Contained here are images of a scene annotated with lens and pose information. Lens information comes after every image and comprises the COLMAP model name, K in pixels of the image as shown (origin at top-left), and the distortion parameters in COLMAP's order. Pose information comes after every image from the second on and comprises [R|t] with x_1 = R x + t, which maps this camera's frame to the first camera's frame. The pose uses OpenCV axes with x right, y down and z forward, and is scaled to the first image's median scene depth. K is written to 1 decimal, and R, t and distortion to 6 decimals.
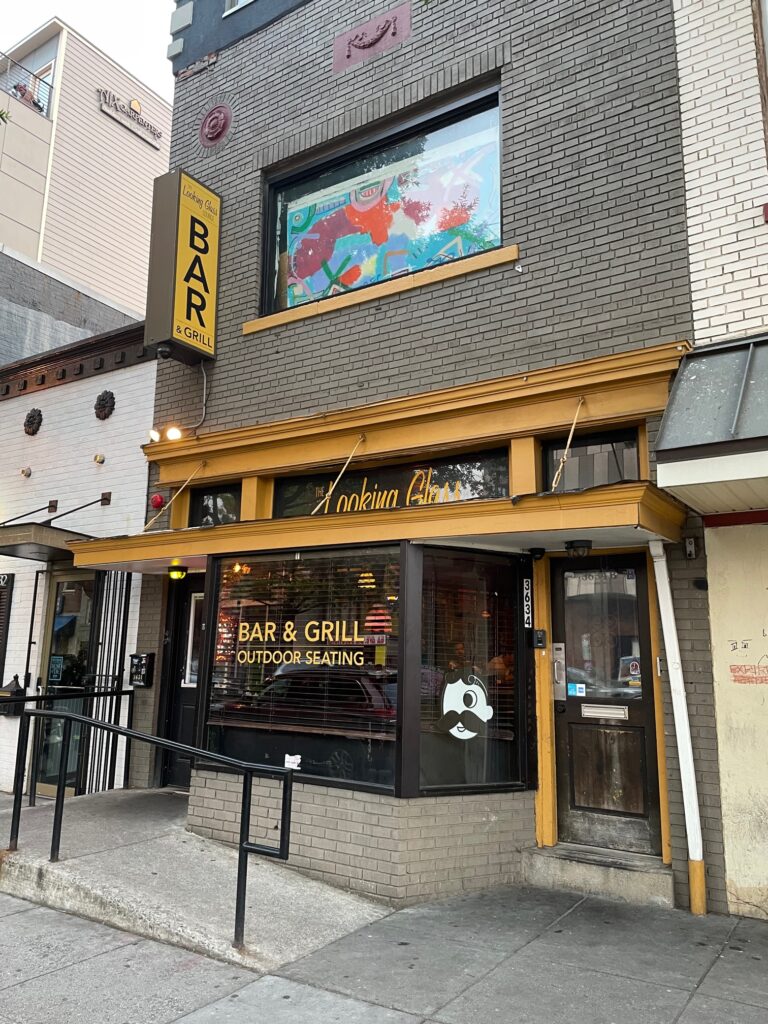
lens RADIAL K [[773.6, 0, 384.6], [0, 773.6, 513.7], [0, 0, 1]] dist [0.047792, 0.000578]
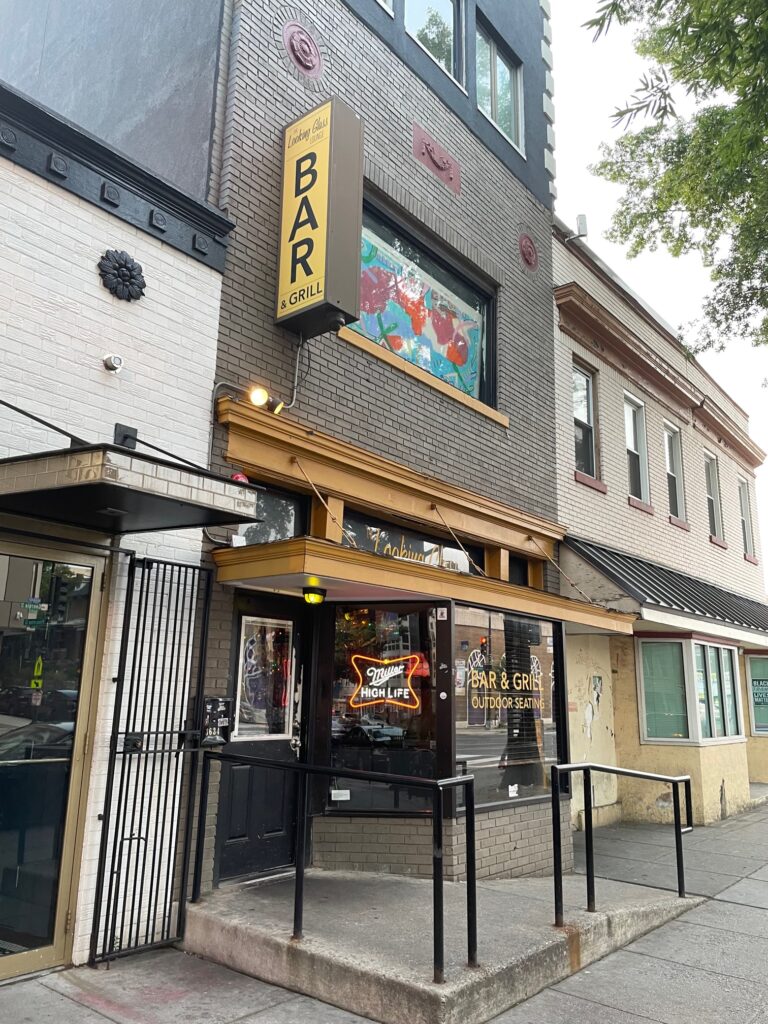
lens RADIAL K [[773.6, 0, 384.2], [0, 773.6, 507.6], [0, 0, 1]] dist [0.047792, 0.000578]
pose [[0.114517, 0.214798, 0.969922, -1.330603], [-0.207180, 0.960040, -0.188148, 0.156583], [-0.971577, -0.179403, 0.154443, 1.024164]]
